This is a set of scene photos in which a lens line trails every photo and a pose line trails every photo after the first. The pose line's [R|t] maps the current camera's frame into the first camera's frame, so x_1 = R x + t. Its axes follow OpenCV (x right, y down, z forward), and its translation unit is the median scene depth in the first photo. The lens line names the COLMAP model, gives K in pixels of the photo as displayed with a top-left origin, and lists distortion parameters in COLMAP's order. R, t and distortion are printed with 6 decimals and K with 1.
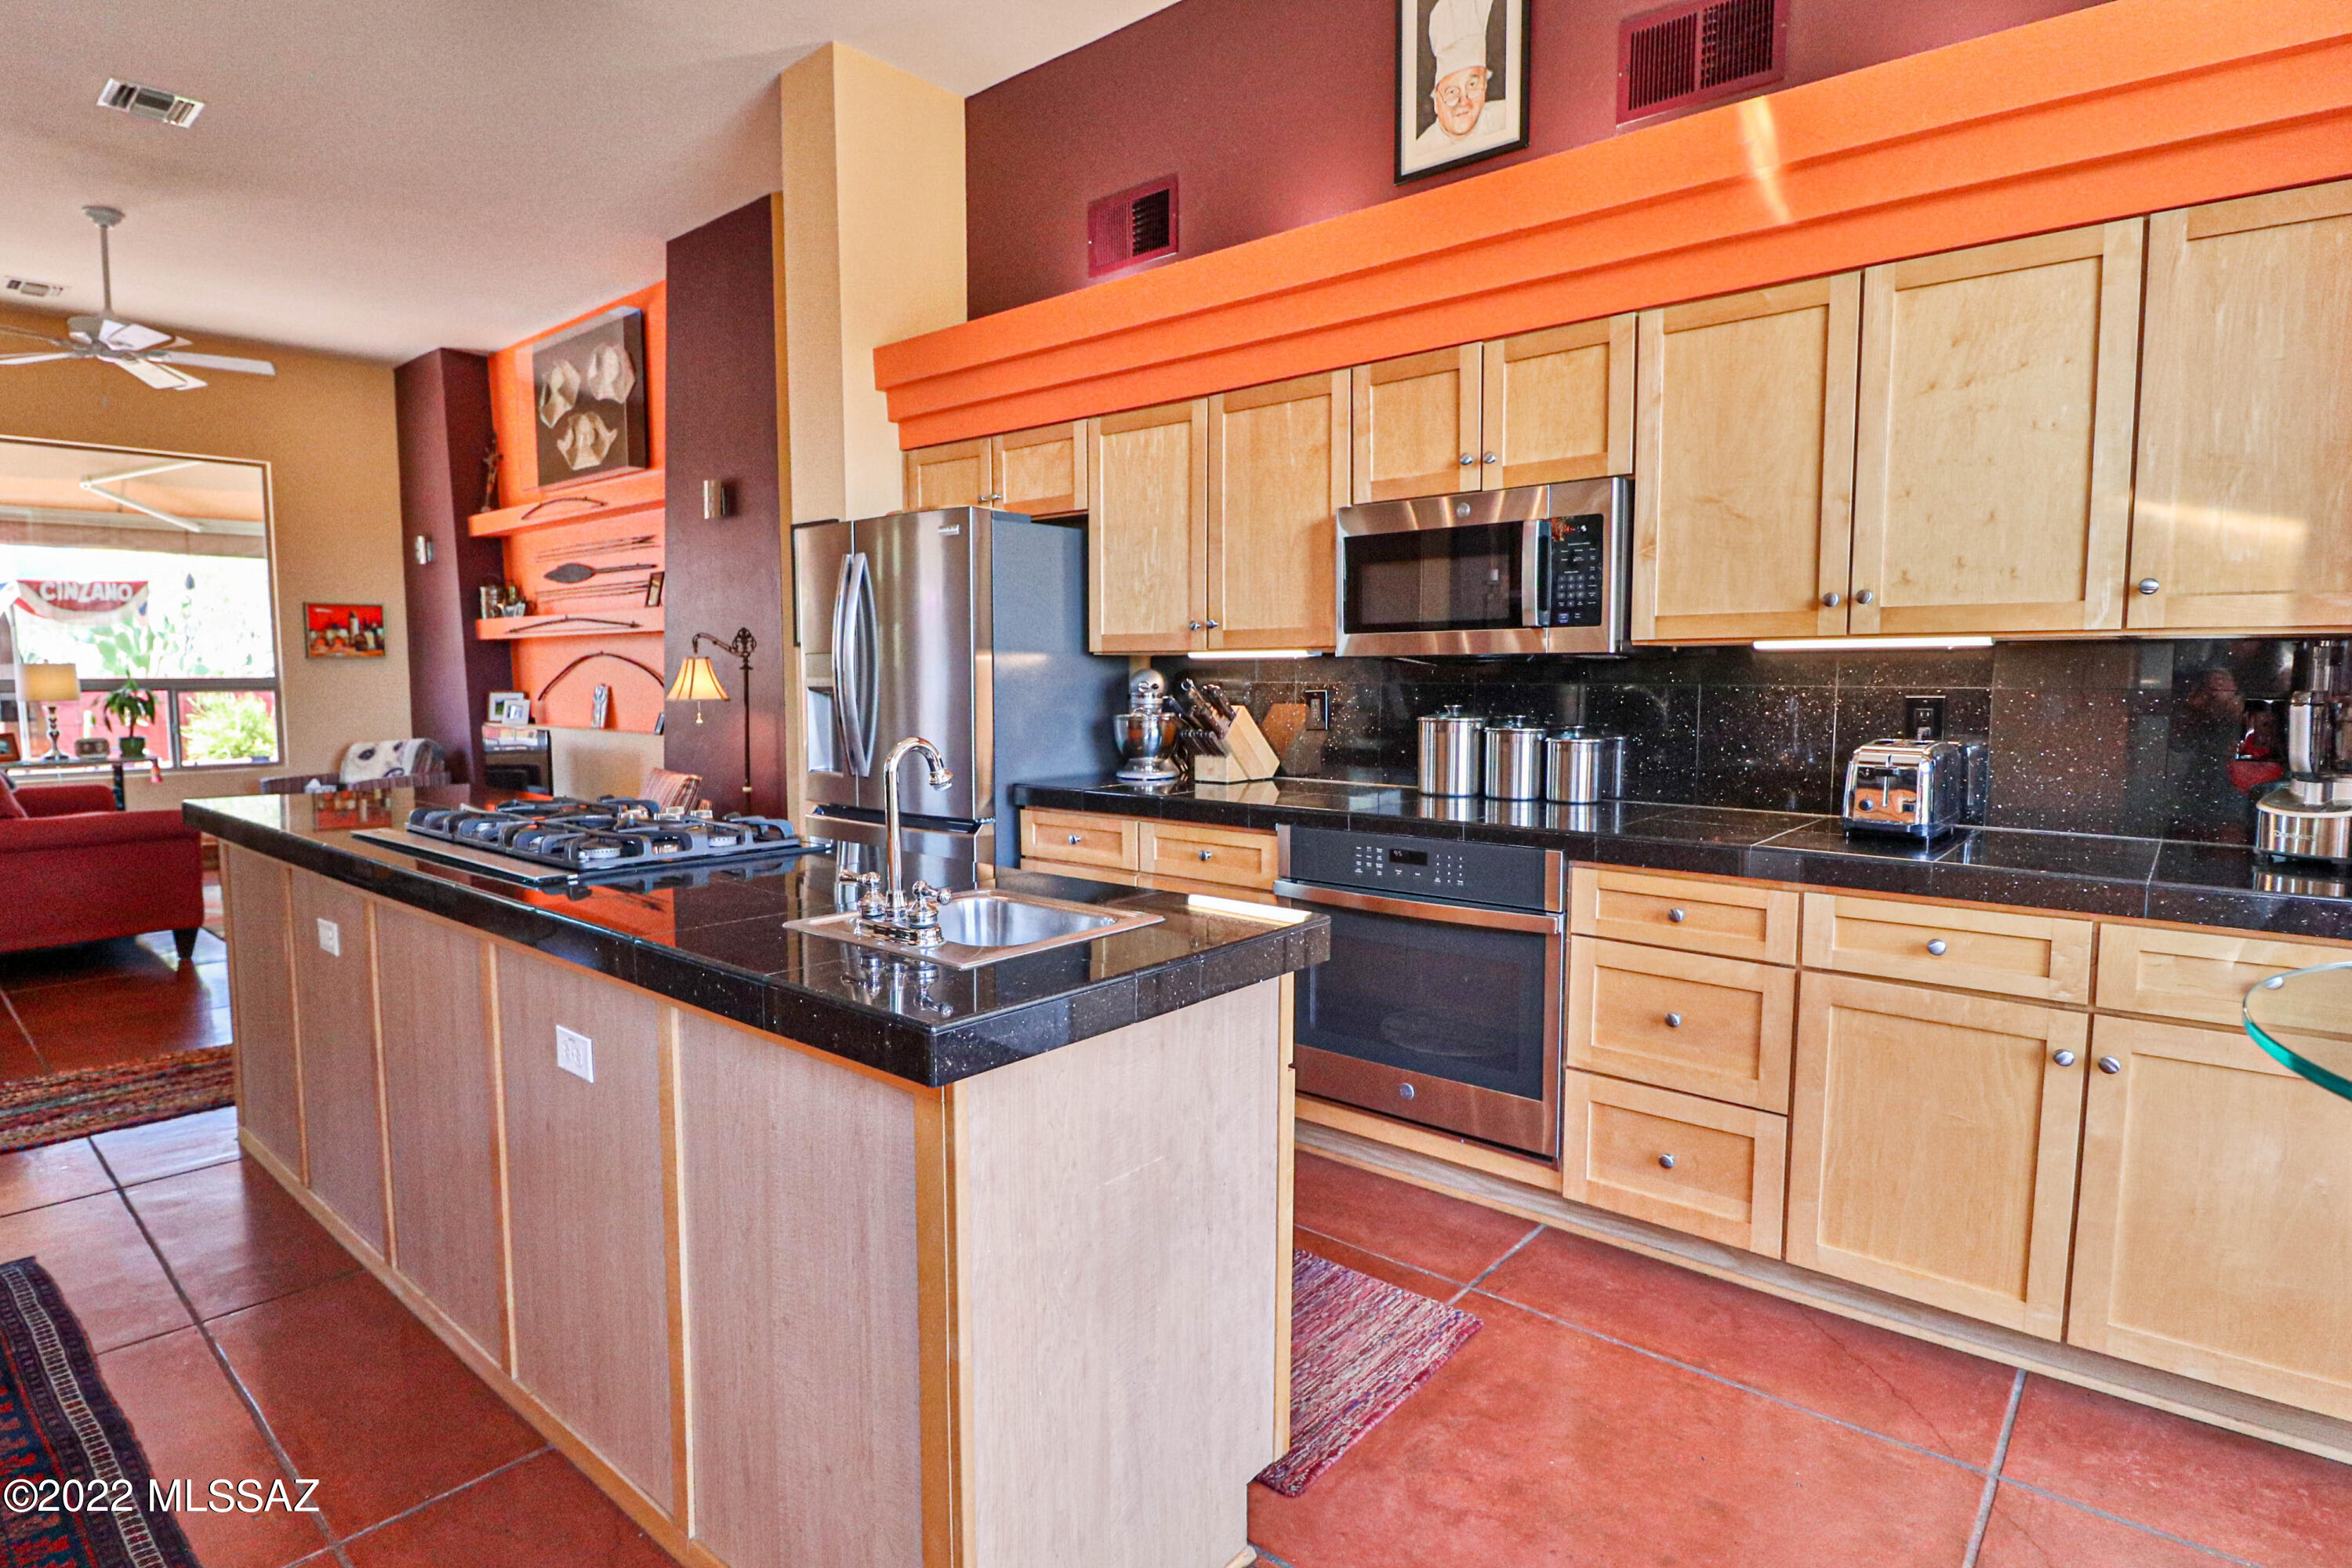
lens RADIAL K [[1221.9, 0, 1173.8], [0, 1221.9, 777.4], [0, 0, 1]] dist [-0.002014, -0.012117]
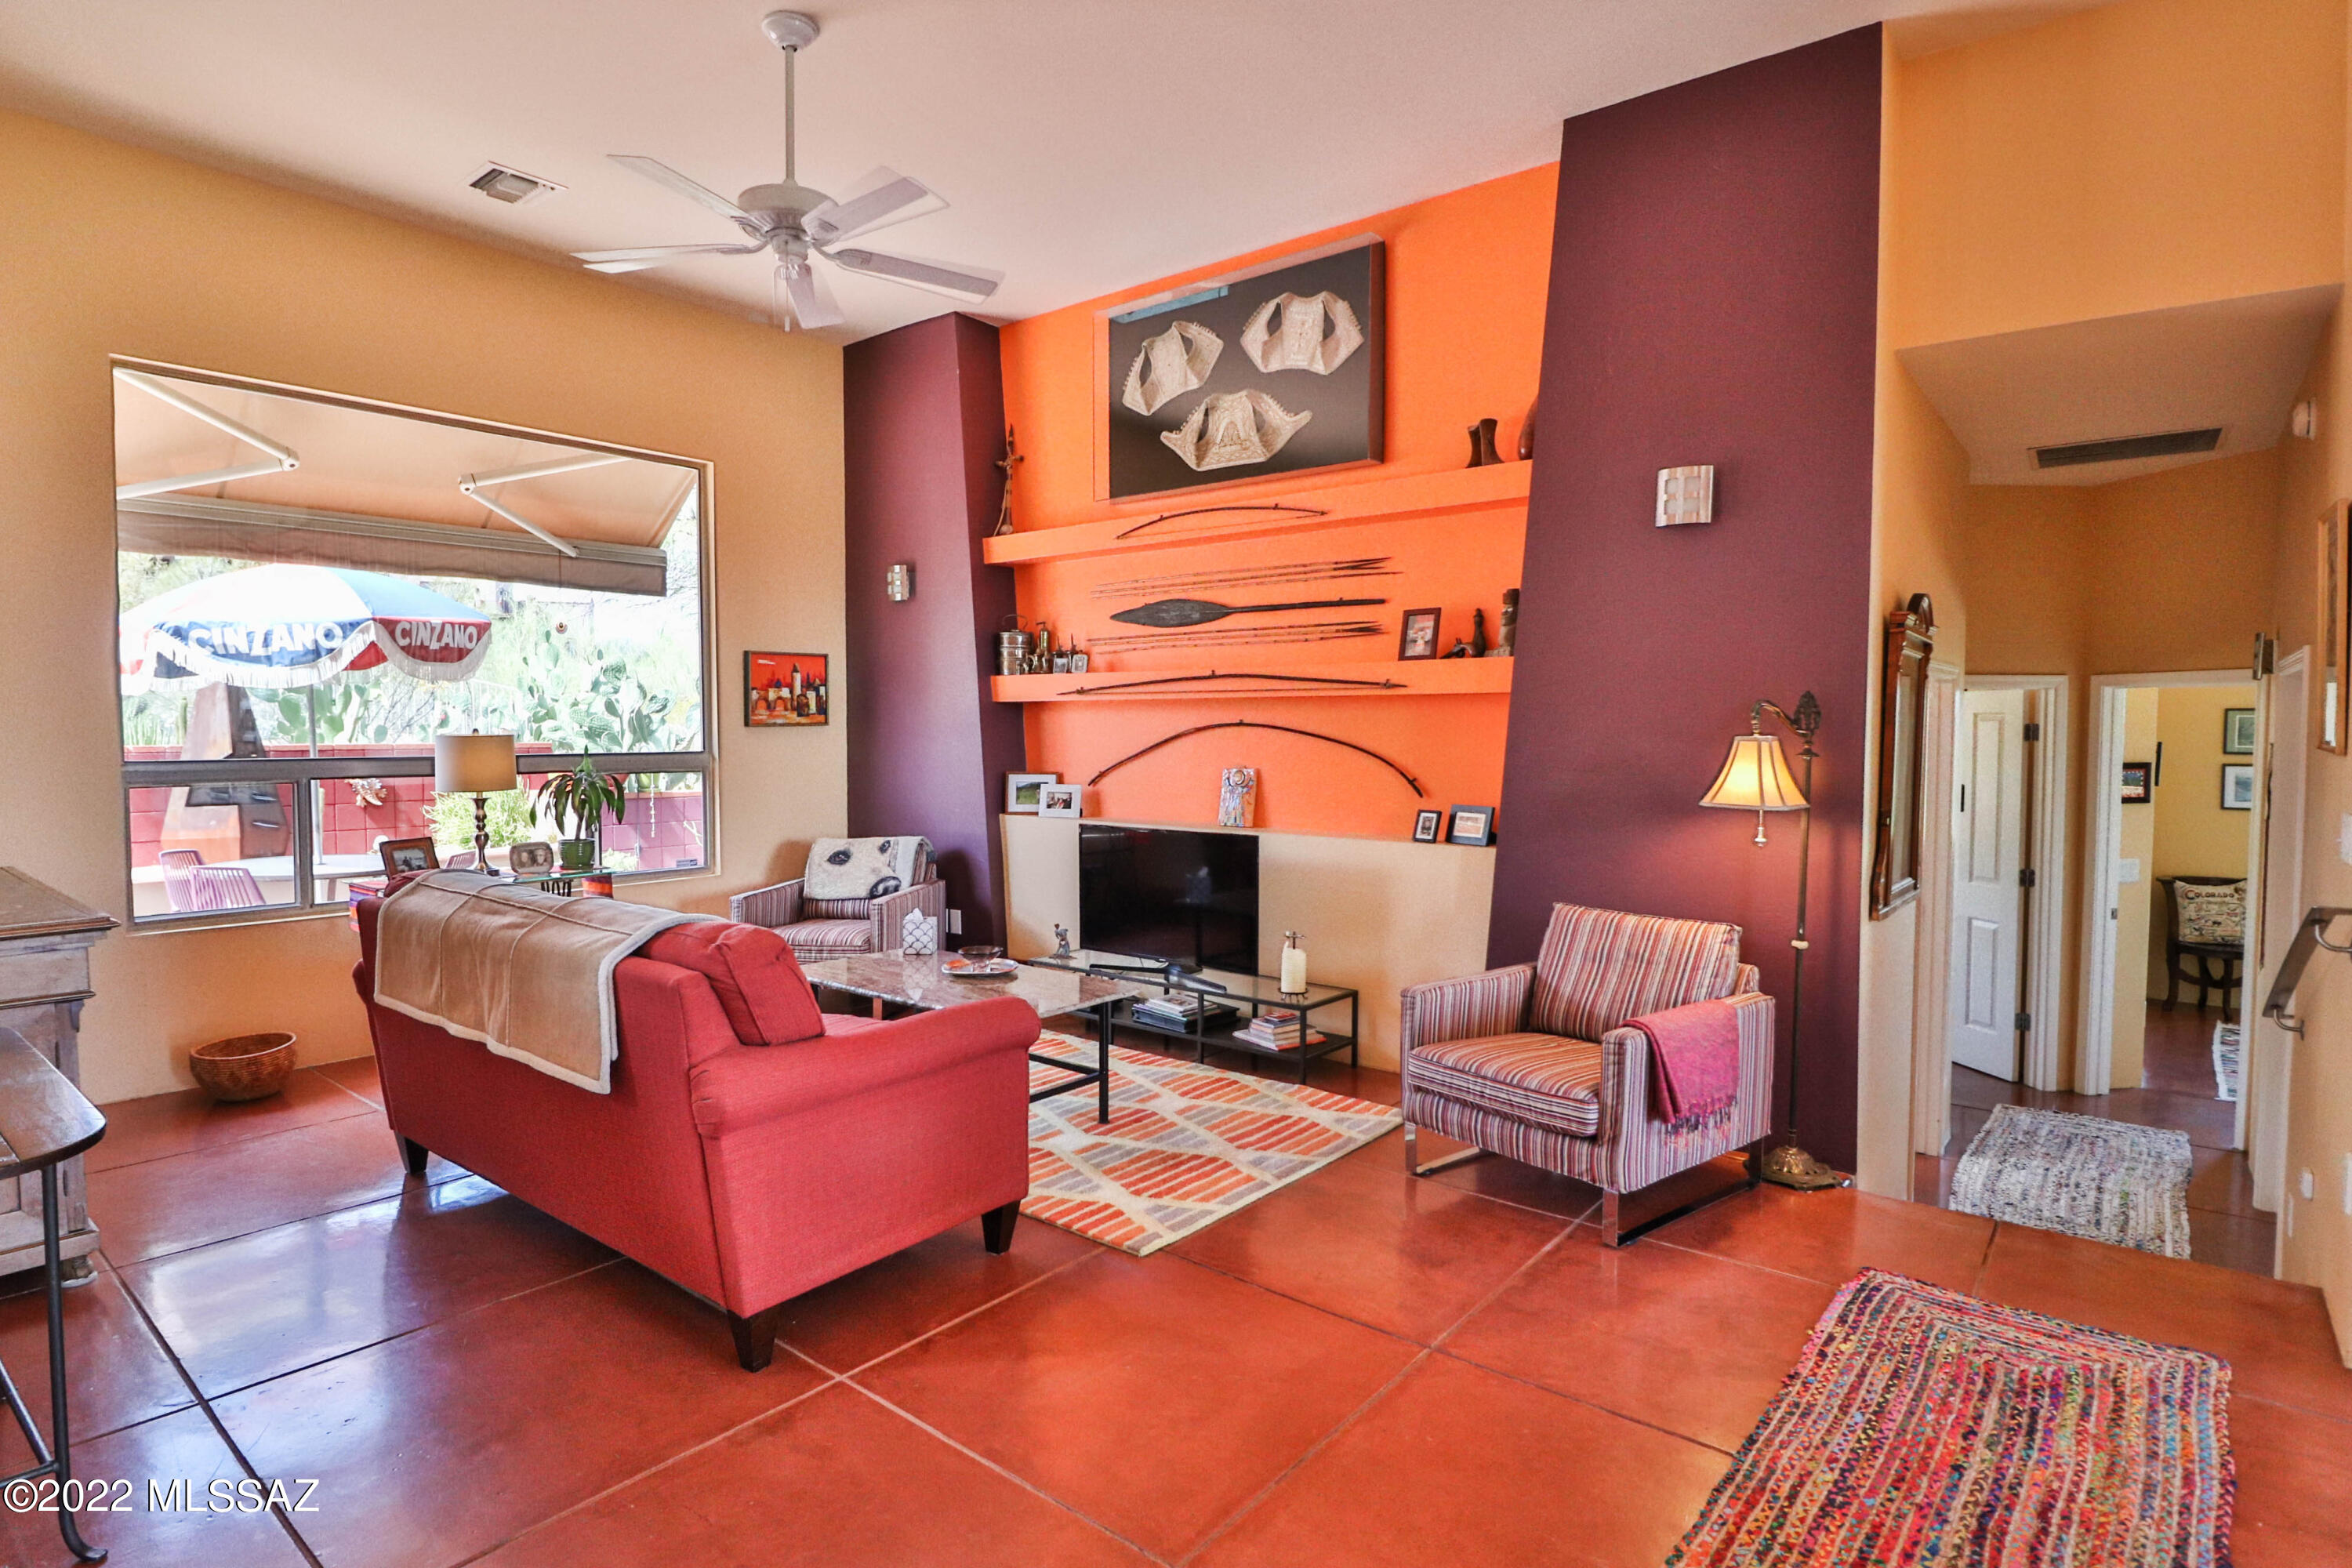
lens RADIAL K [[1221.9, 0, 1165.2], [0, 1221.9, 779.9], [0, 0, 1]] dist [-0.002014, -0.012117]
pose [[0.999787, 0.001485, 0.020590, -0.483160], [-0.000581, 0.999039, -0.043837, -0.033757], [-0.020635, 0.043816, 0.998827, 0.259108]]
